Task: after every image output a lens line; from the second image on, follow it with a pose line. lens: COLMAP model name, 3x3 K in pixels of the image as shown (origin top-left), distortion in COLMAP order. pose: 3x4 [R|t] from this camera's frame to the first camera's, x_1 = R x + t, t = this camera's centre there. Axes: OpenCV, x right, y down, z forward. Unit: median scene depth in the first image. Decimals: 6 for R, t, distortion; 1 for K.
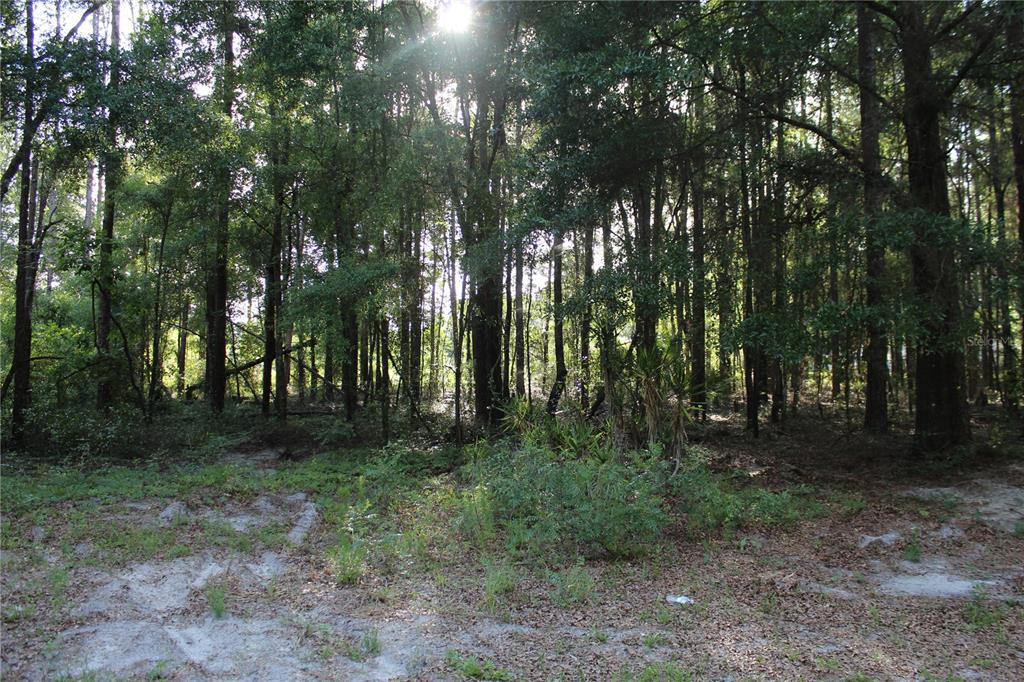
lens RADIAL K [[886.8, 0, 511.6], [0, 886.8, 342.8], [0, 0, 1]] dist [-0.131644, 0.103567]
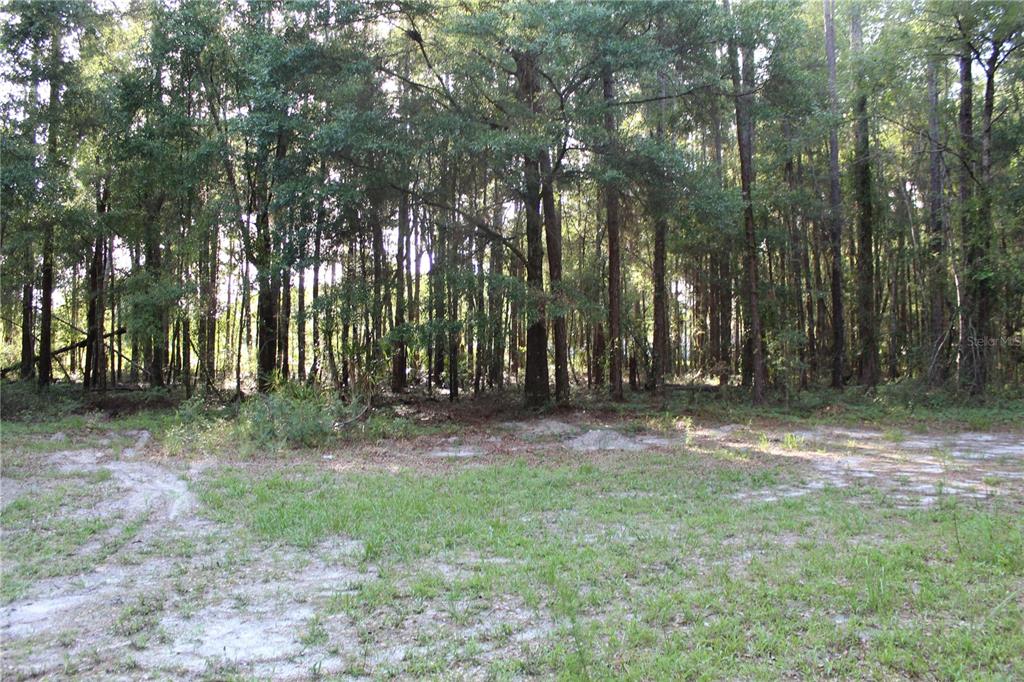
lens RADIAL K [[886.8, 0, 514.5], [0, 886.8, 345.1], [0, 0, 1]] dist [-0.131644, 0.103567]
pose [[0.974930, 0.008379, 0.222355, 0.047207], [-0.012114, 0.999807, 0.015440, -0.009568], [-0.222183, -0.017747, 0.974843, -0.400207]]
